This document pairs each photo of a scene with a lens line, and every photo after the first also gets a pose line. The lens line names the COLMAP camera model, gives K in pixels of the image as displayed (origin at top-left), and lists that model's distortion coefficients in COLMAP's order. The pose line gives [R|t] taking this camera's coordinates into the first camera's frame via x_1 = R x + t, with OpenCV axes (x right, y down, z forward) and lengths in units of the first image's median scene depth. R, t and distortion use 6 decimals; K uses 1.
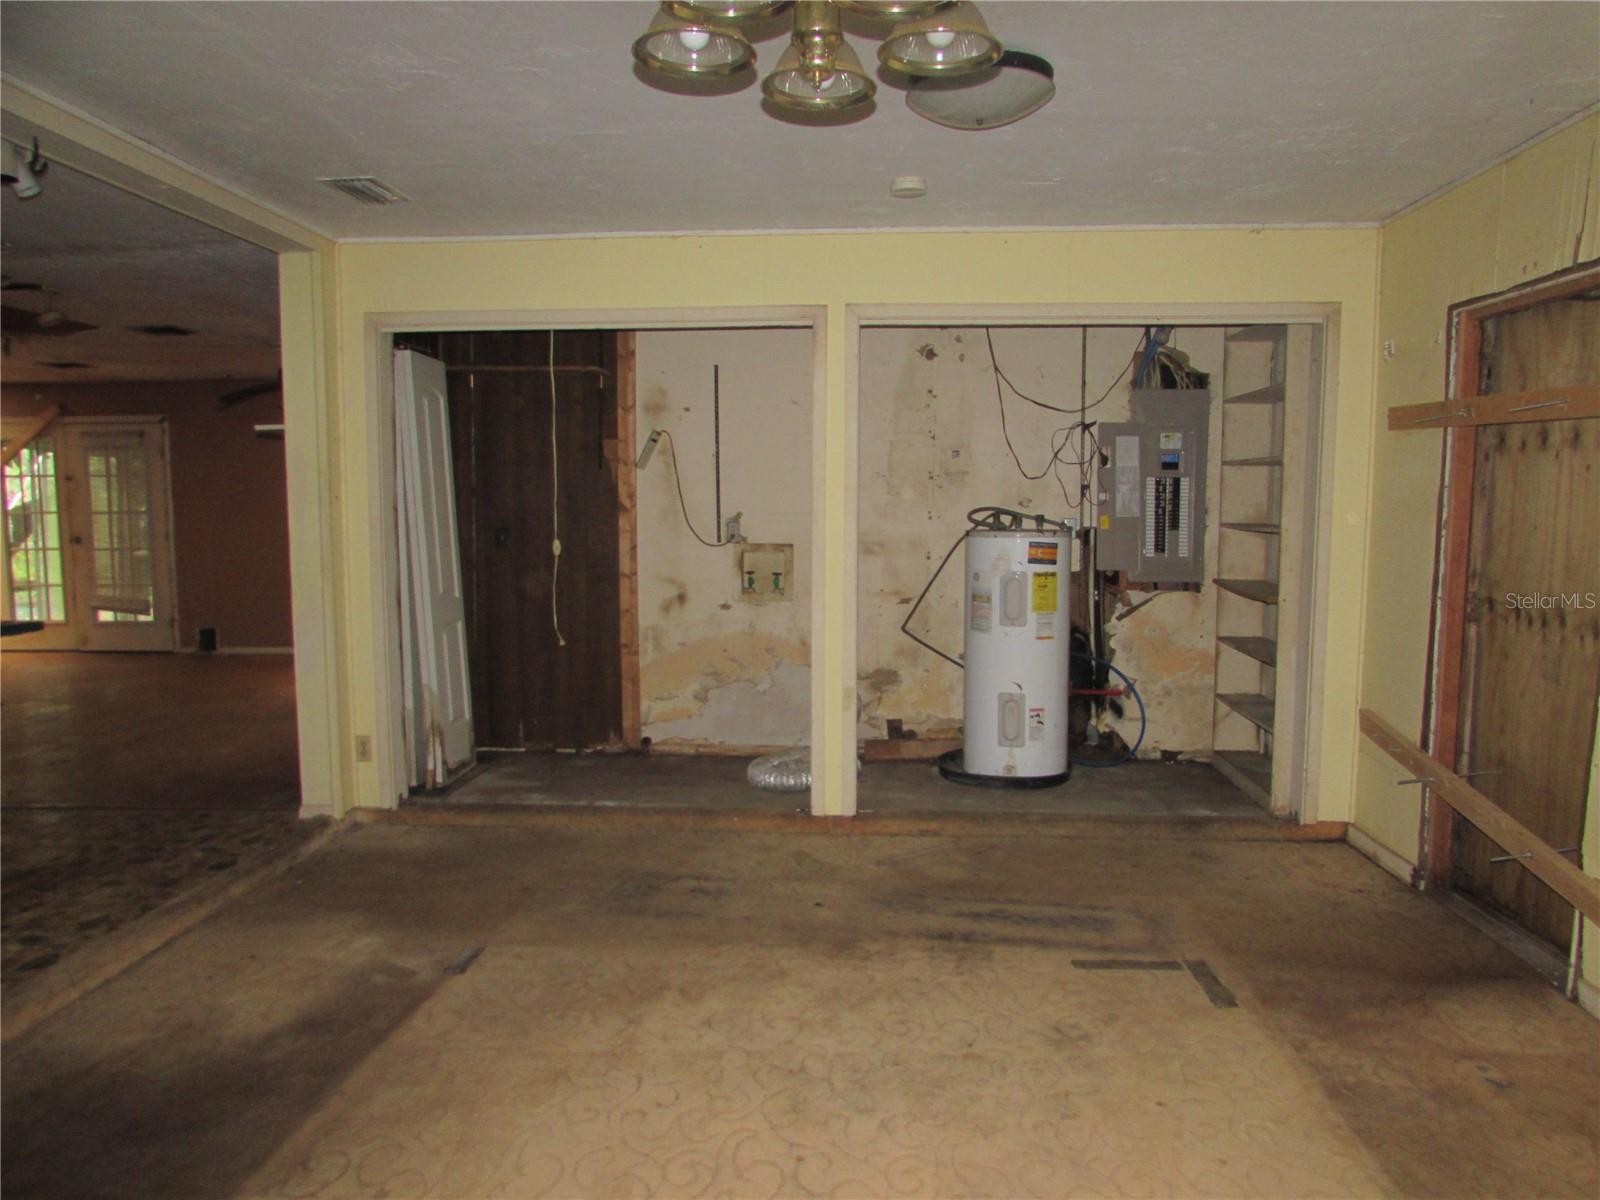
lens RADIAL K [[1121.1, 0, 798.9], [0, 1121.1, 603.5], [0, 0, 1]] dist [-0.006676, -0.006242]
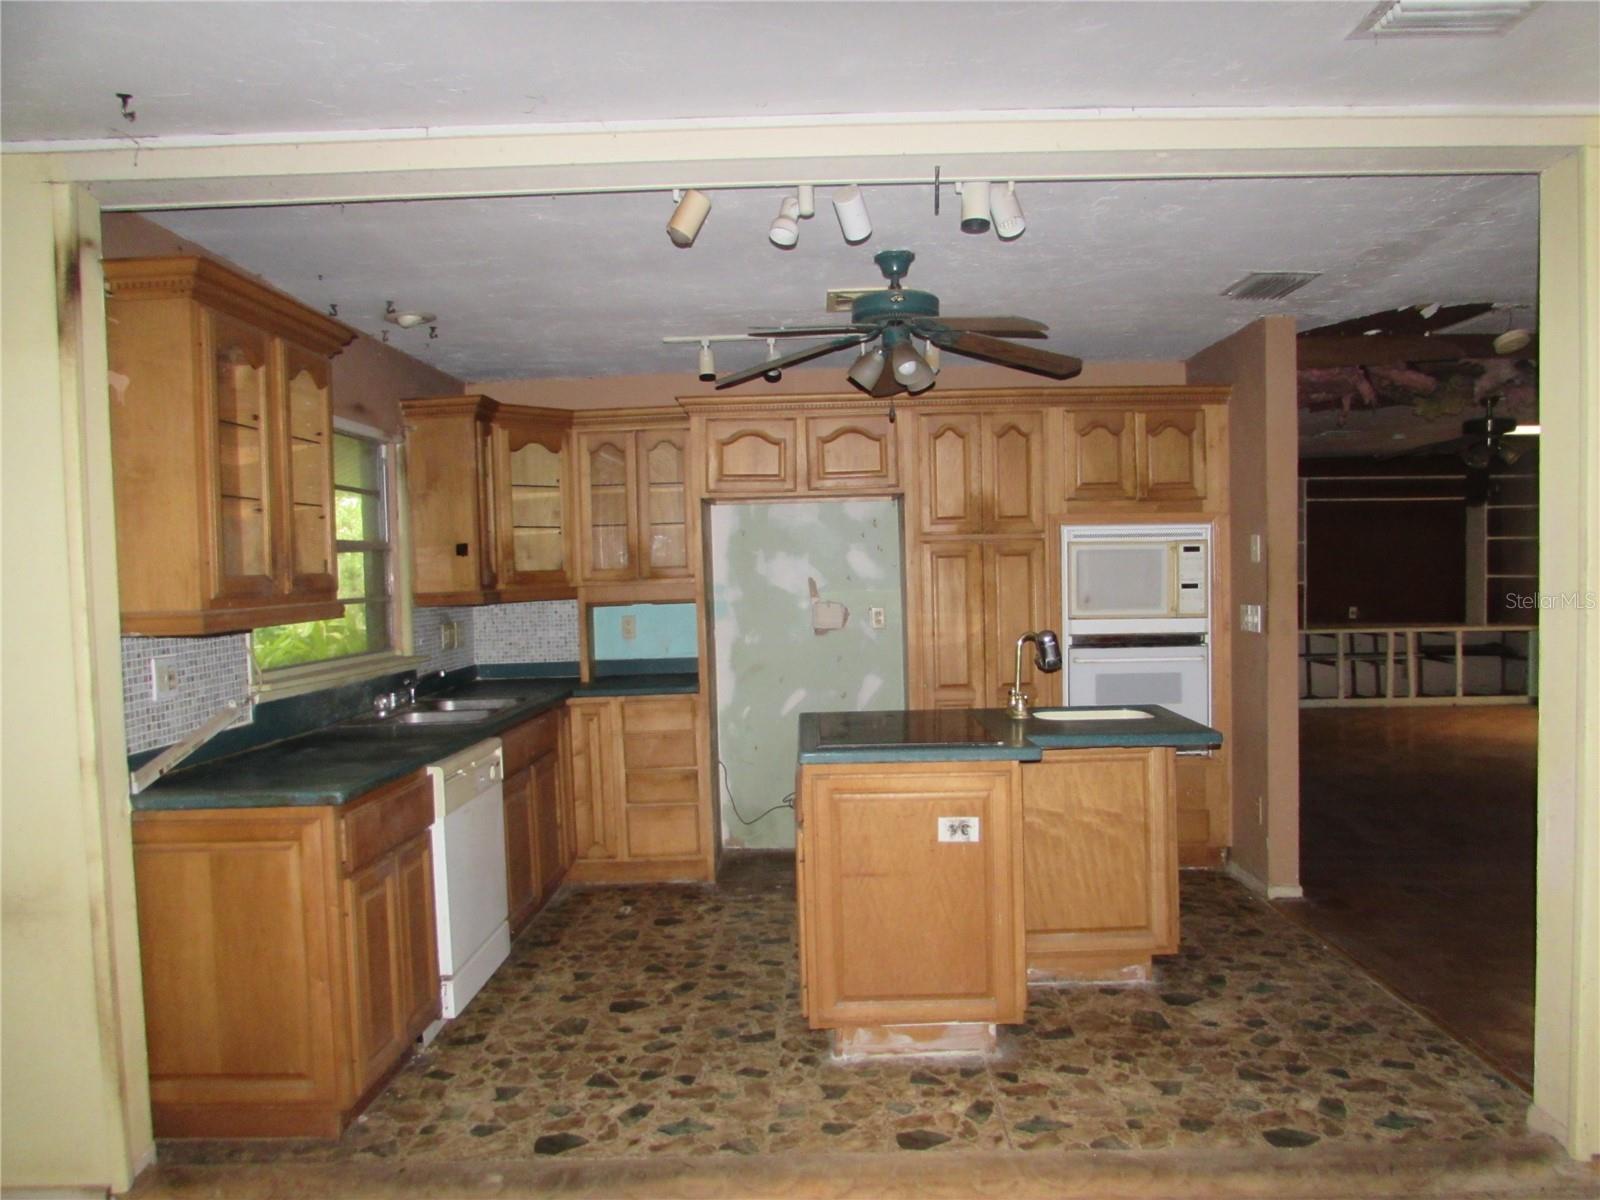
lens RADIAL K [[1121.1, 0, 799.8], [0, 1121.1, 604.8], [0, 0, 1]] dist [-0.006676, -0.006242]
pose [[0.064853, 0.041794, -0.997019, 0.113369], [-0.070757, 0.996800, 0.037182, -0.084164], [0.995383, 0.068135, 0.067603, 0.623168]]
